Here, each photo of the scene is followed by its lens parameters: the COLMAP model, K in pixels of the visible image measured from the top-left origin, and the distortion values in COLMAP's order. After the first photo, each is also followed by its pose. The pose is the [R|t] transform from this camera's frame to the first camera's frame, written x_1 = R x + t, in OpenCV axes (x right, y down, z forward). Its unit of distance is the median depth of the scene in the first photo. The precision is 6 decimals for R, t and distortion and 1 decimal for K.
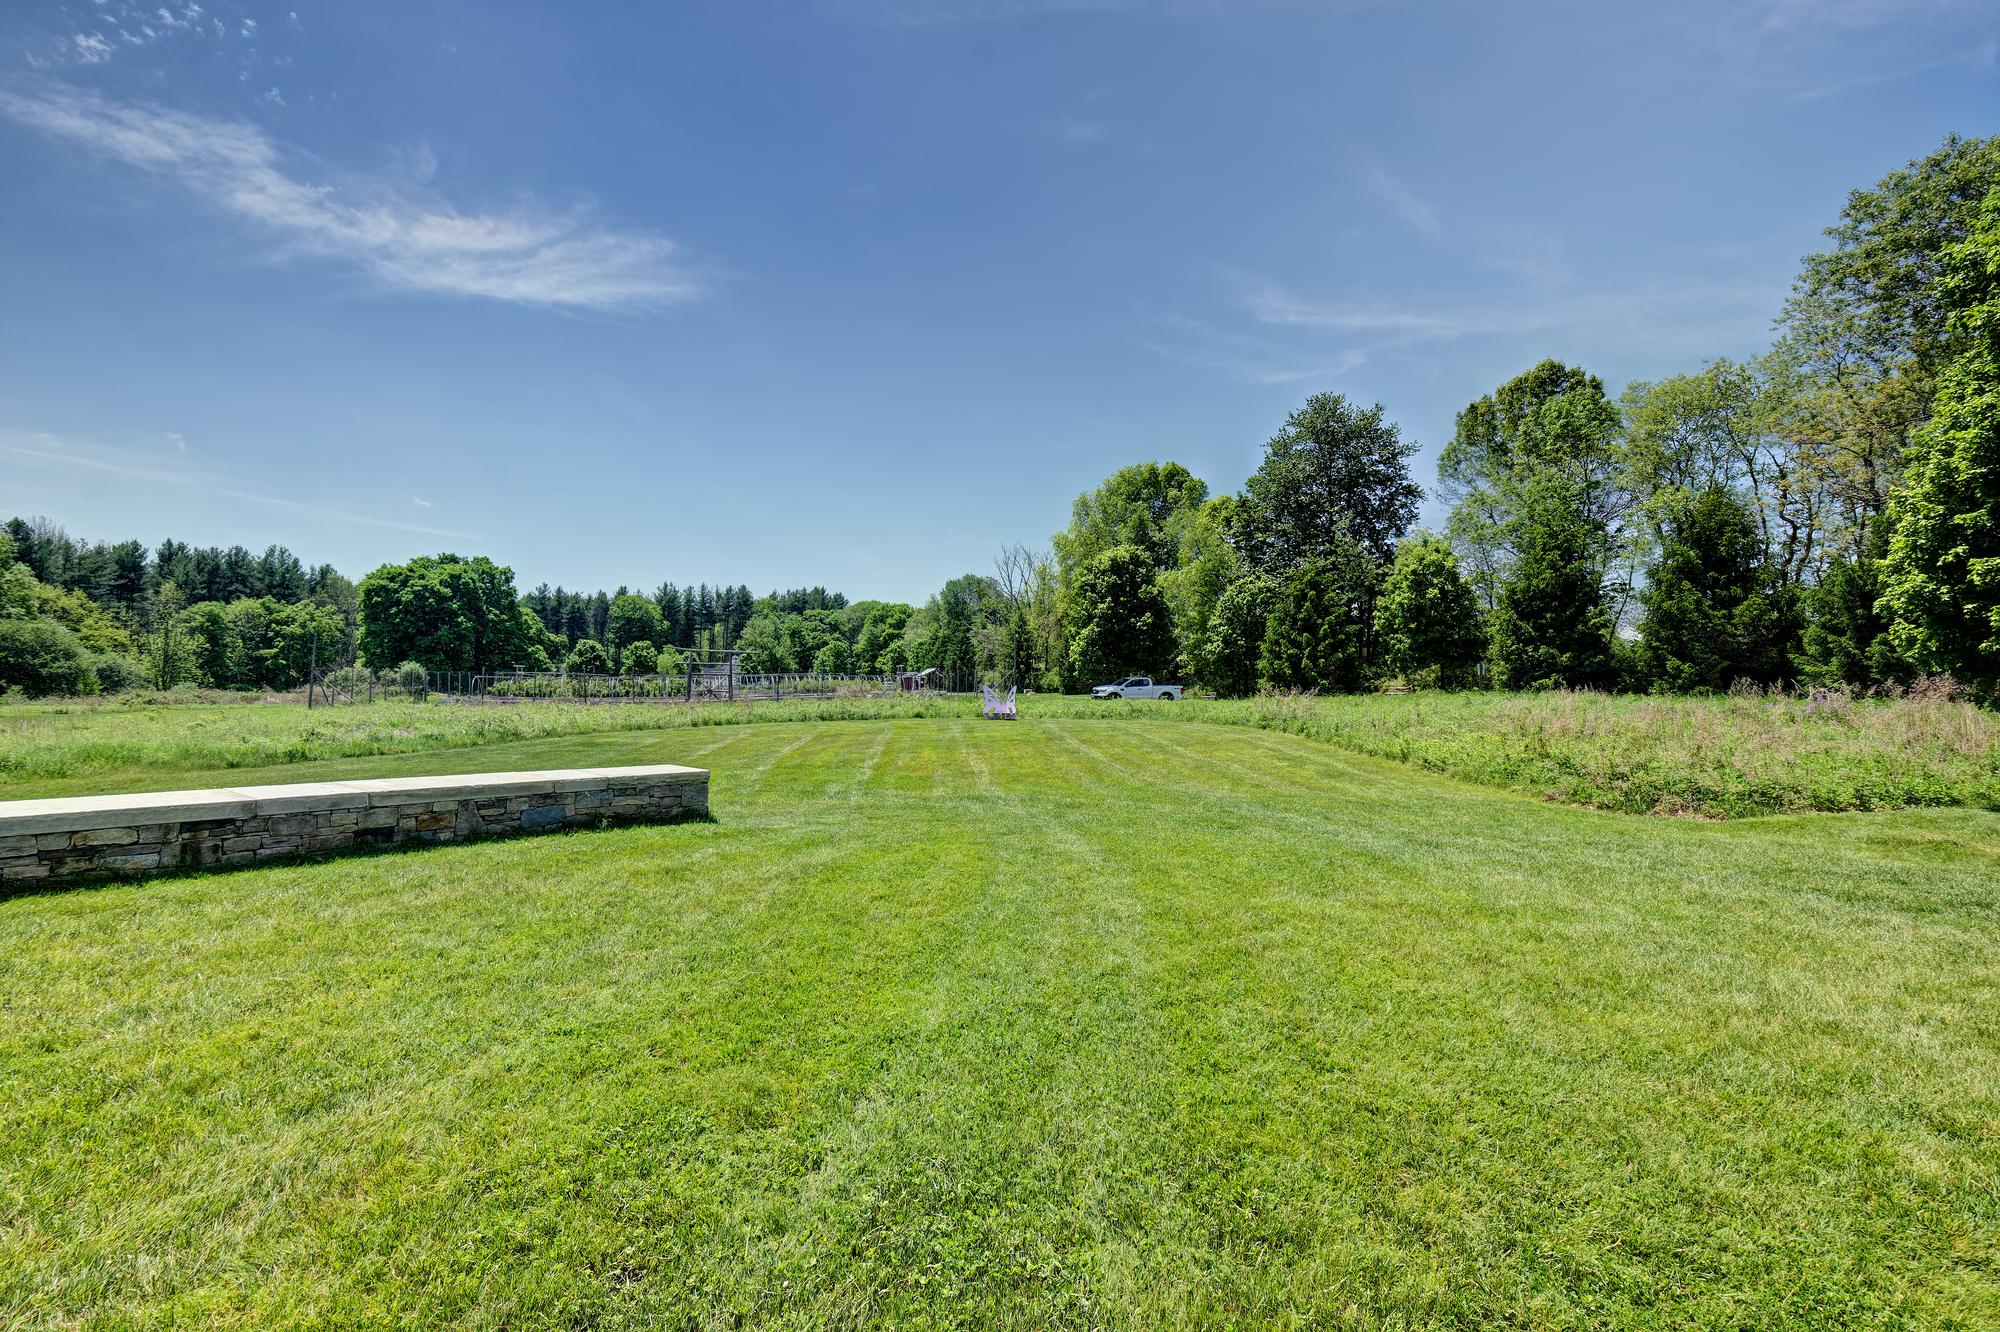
lens RADIAL K [[833.9, 0, 995.3], [0, 833.9, 661.8], [0, 0, 1]] dist [-0.021102, 0.000013]
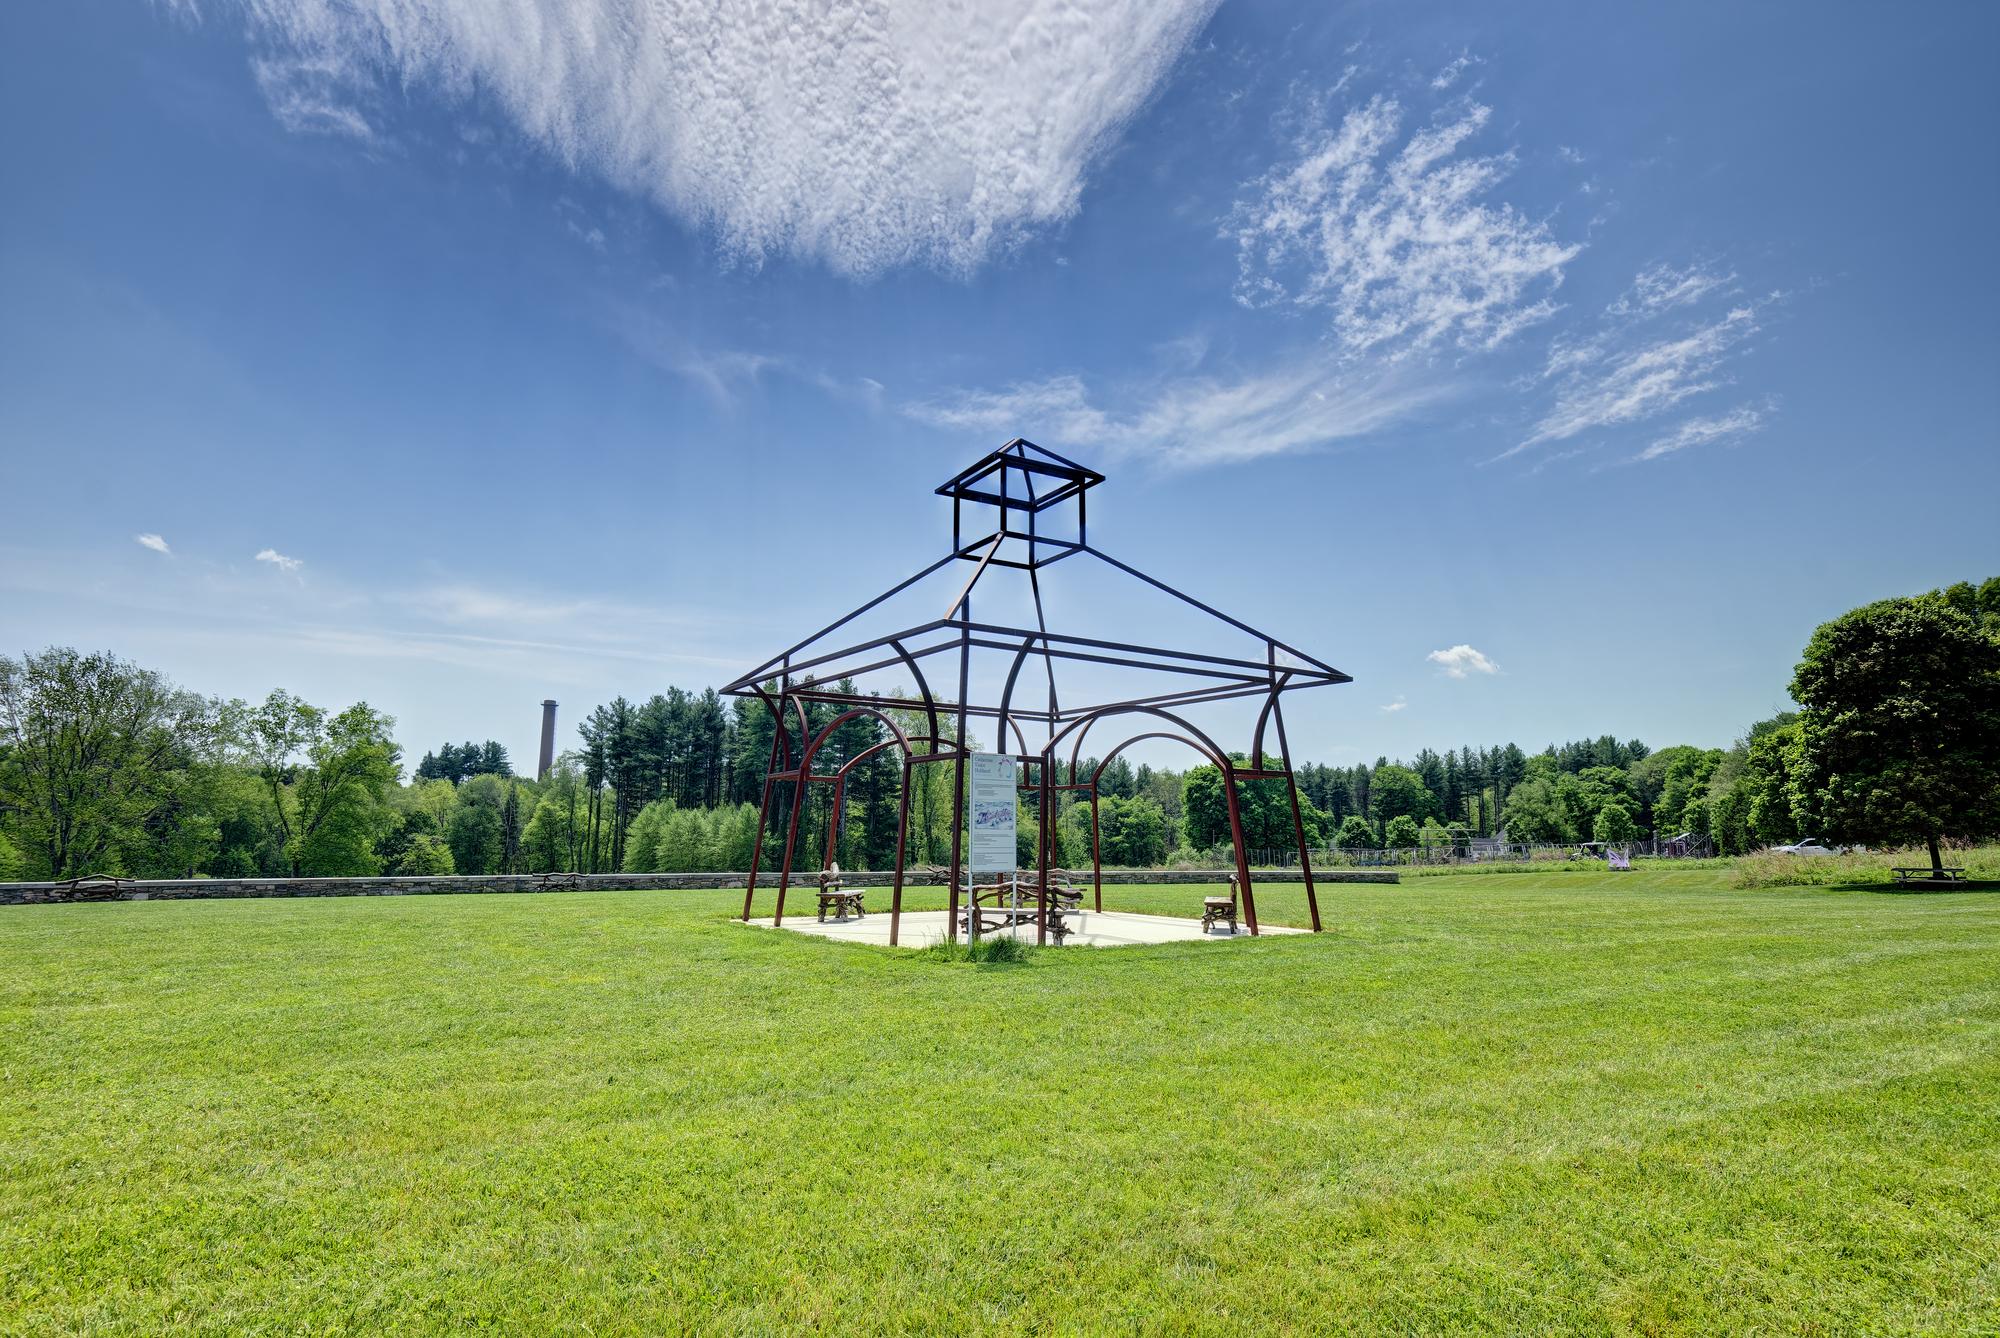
lens RADIAL K [[1035.5, 0, 1032.6], [0, 1035.5, 697.0], [0, 0, 1]] dist [0.003002, -0.000516]
pose [[0.729396, -0.126668, -0.672263, 0.113545], [0.039781, 0.988899, -0.143167, -0.003592], [0.682934, 0.077682, 0.726338, -0.241381]]
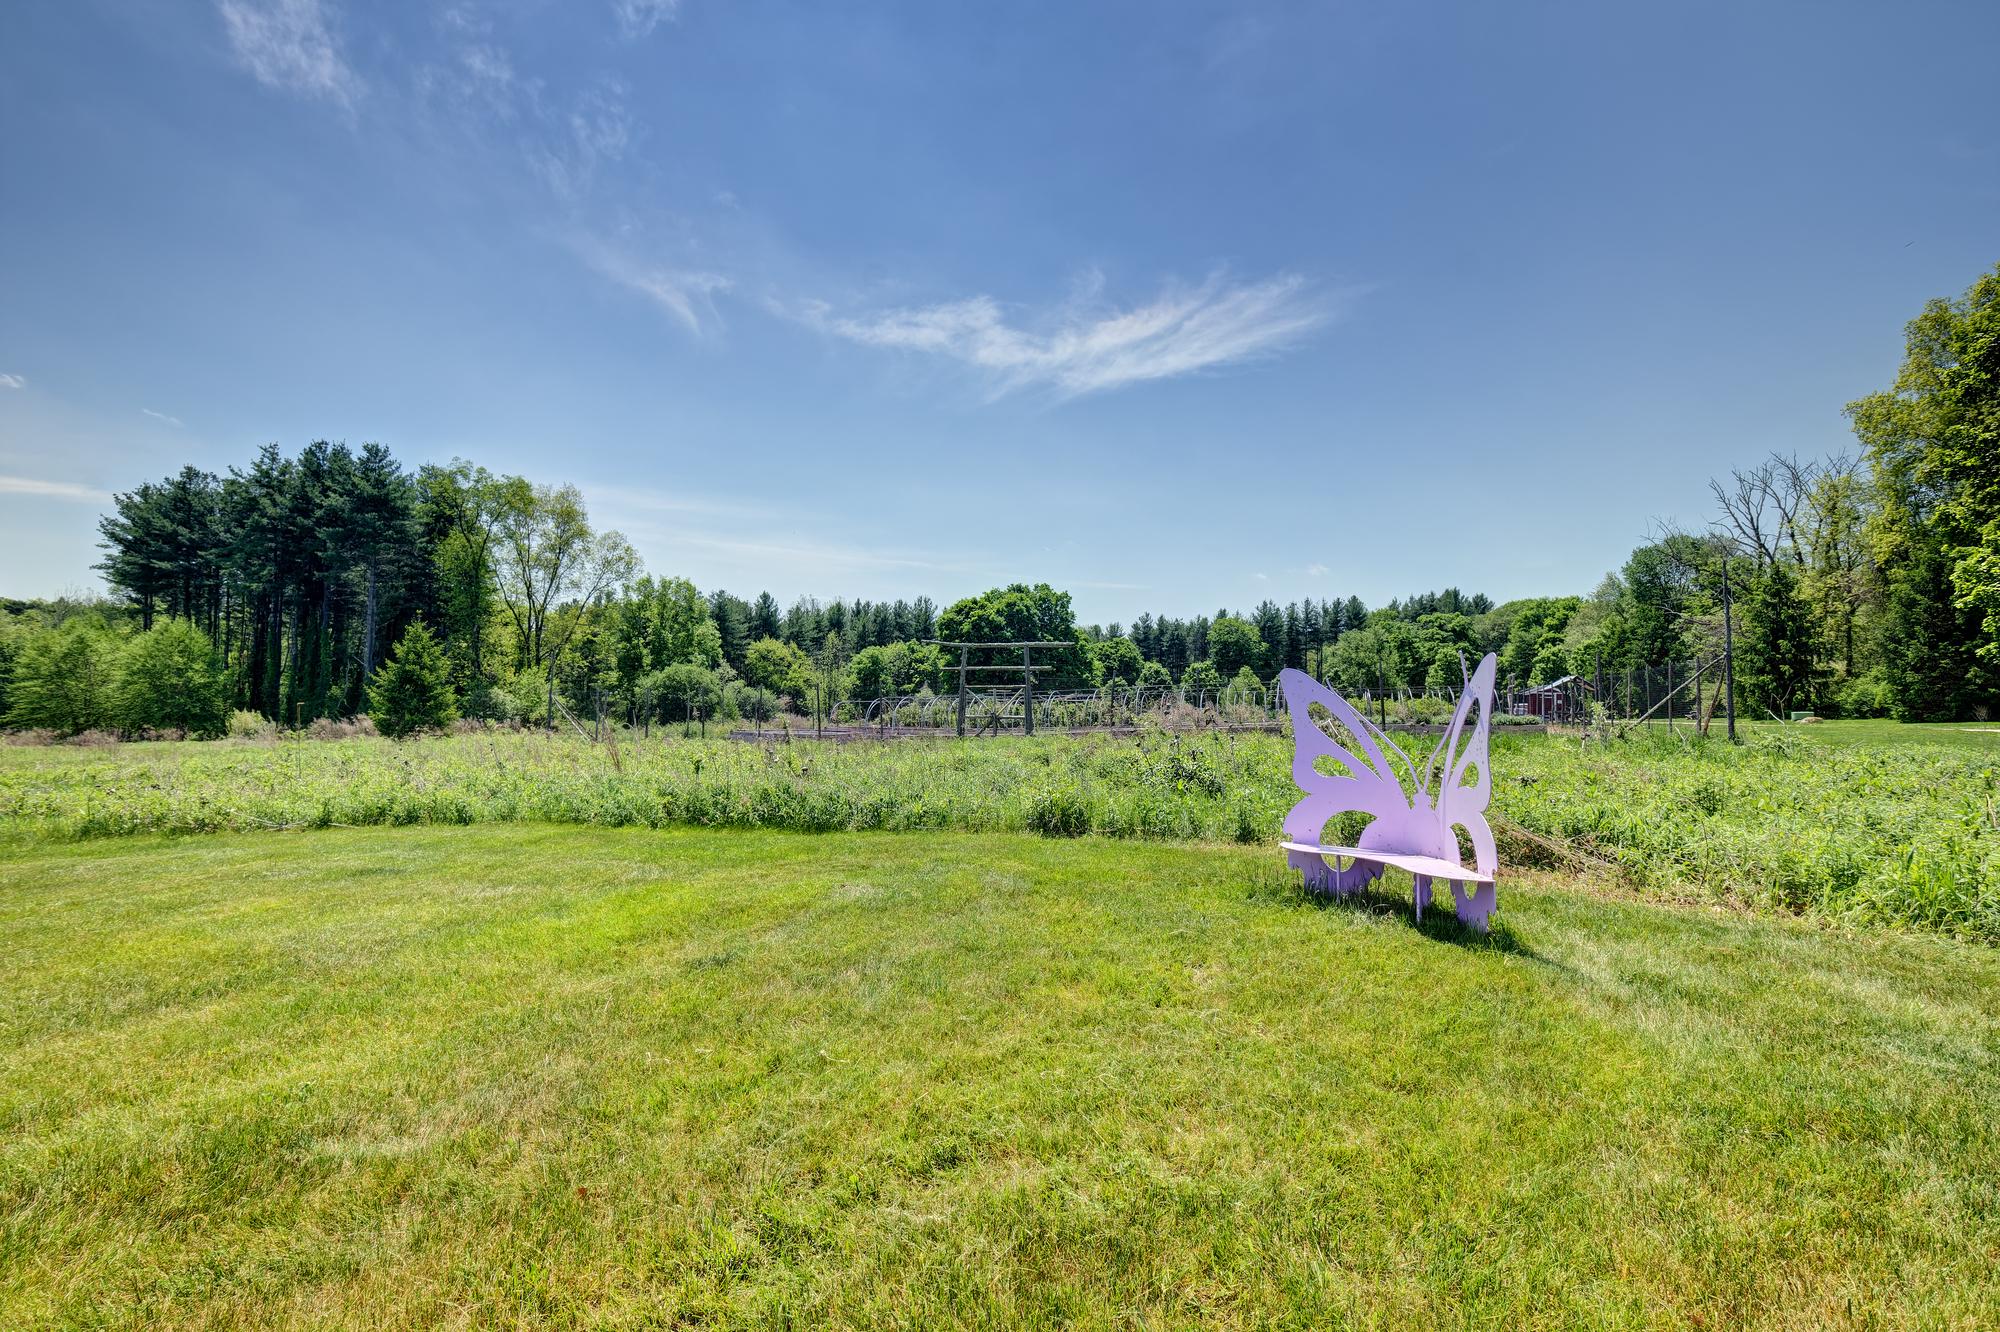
lens RADIAL K [[833.9, 0, 995.3], [0, 833.9, 661.8], [0, 0, 1]] dist [-0.021102, 0.000013]
pose [[0.731356, -0.048993, -0.680234, 0.011481], [0.025493, 0.998683, -0.044520, 0.007231], [0.681519, 0.015218, 0.731642, 0.178156]]
